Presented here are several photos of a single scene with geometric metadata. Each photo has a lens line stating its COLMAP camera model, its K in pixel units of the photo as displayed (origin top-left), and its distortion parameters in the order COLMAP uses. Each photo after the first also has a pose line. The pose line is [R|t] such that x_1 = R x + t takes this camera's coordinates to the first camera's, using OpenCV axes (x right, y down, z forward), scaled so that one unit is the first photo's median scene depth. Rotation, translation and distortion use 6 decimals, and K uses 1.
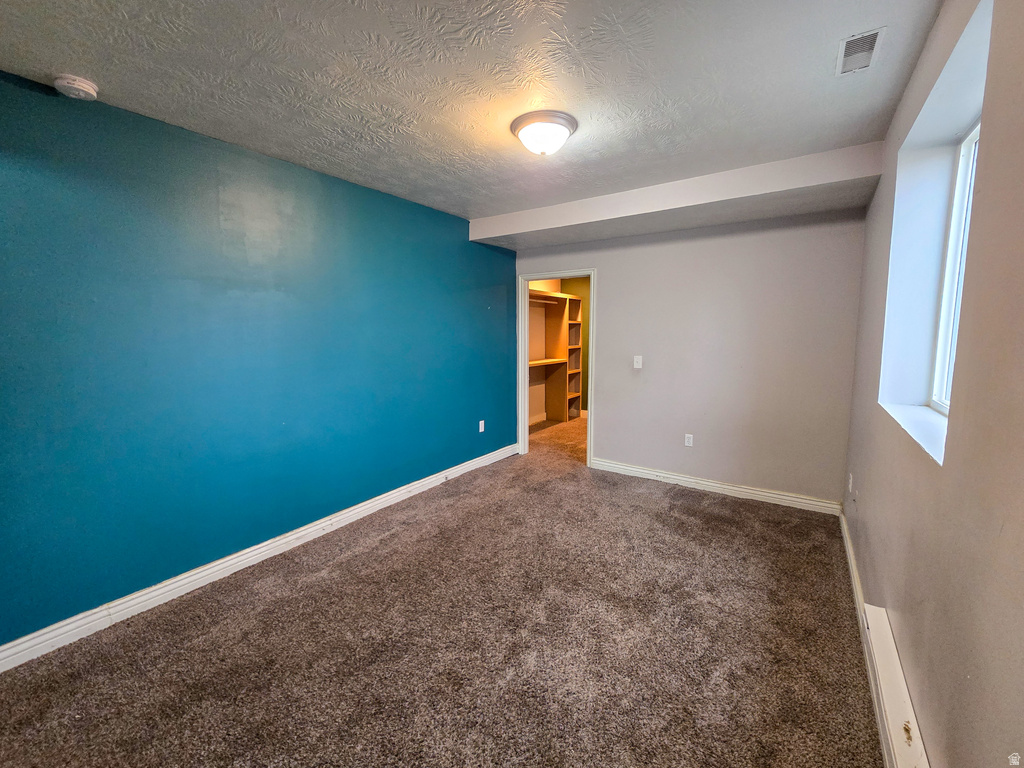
lens RADIAL K [[428.1, 0, 507.9], [0, 428.1, 381.7], [0, 0, 1]] dist [0.000235, -0.000062]
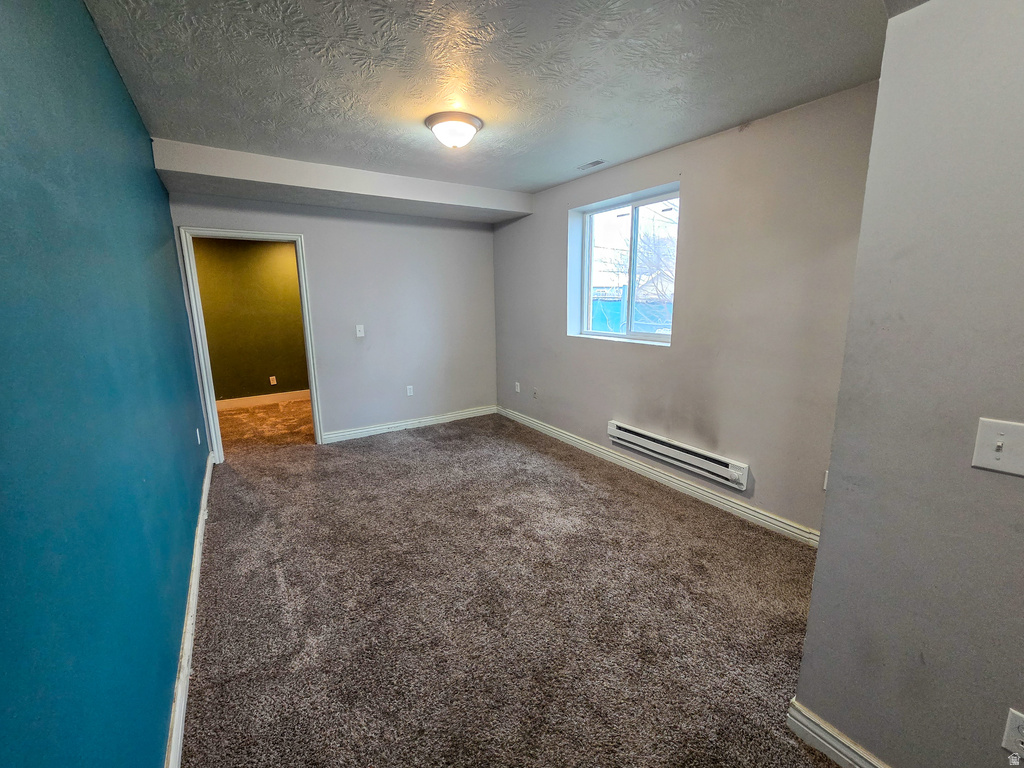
lens RADIAL K [[428.1, 0, 519.0], [0, 428.1, 382.5], [0, 0, 1]] dist [0.000235, -0.000062]
pose [[0.362061, -0.185348, 0.913541, -0.646232], [0.120547, 0.981113, 0.151281, -0.038107], [-0.924327, 0.055351, 0.377566, 0.272532]]
